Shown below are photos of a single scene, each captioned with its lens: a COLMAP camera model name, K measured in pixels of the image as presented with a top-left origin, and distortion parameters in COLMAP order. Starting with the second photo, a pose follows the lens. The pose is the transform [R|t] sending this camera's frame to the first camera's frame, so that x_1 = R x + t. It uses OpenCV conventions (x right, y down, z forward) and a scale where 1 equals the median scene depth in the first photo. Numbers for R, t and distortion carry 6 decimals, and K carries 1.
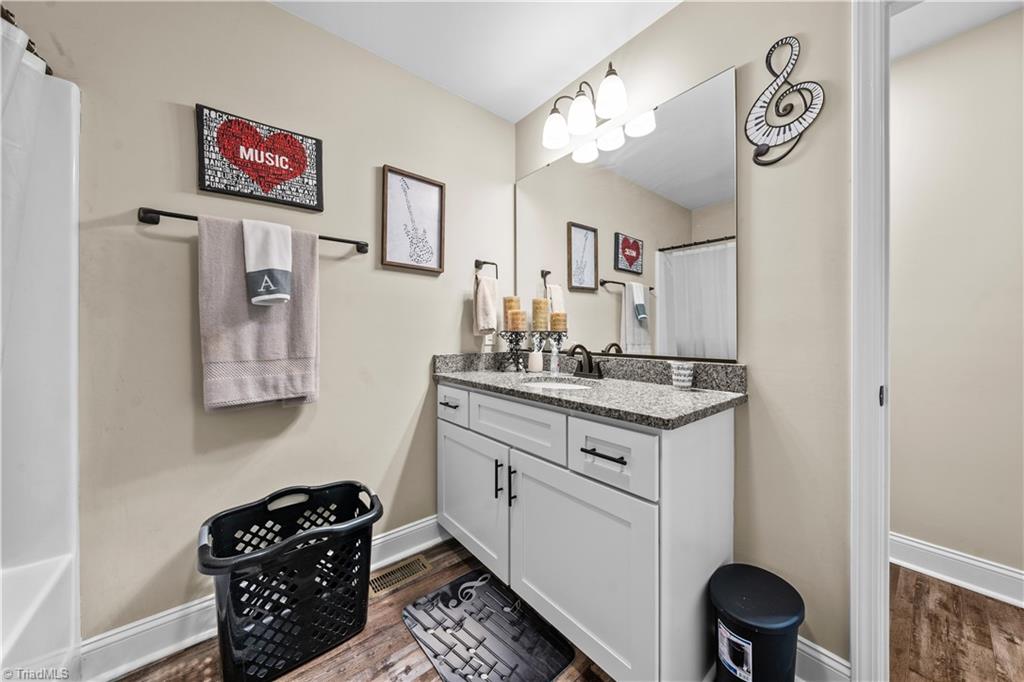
lens RADIAL K [[348.4, 0, 512.5], [0, 348.4, 336.2], [0, 0, 1]] dist [-0.000617, -0.000029]
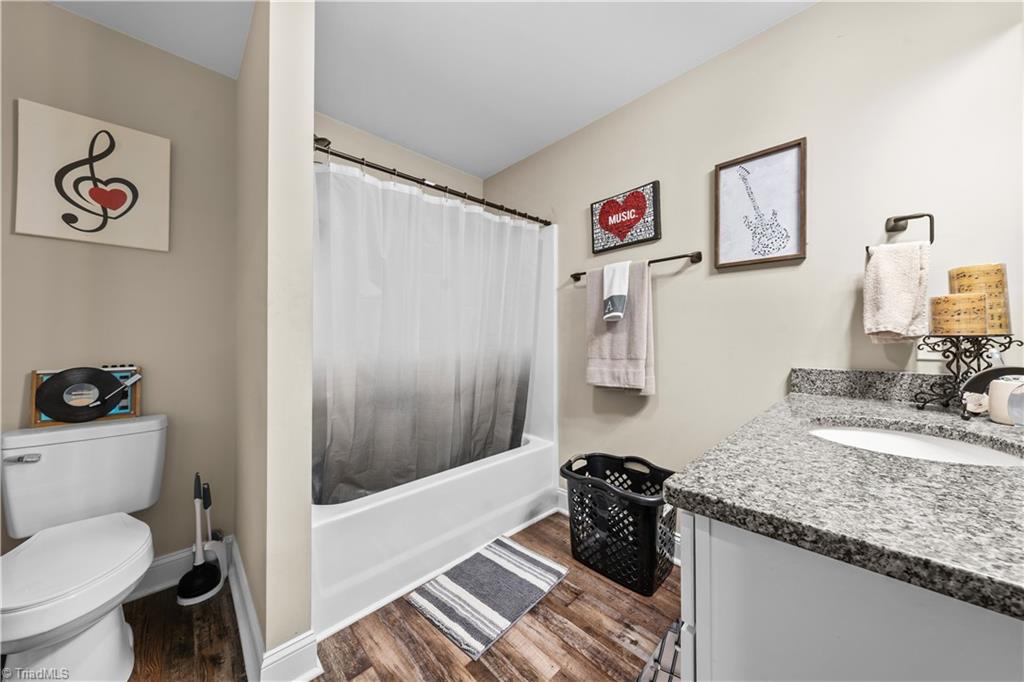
lens RADIAL K [[348.4, 0, 512.5], [0, 348.4, 336.2], [0, 0, 1]] dist [-0.000617, -0.000029]
pose [[0.081067, -0.008911, -0.996669, 0.669299], [-0.000886, 0.999959, -0.009013, -0.011579], [0.996708, 0.001614, 0.081056, 0.440276]]
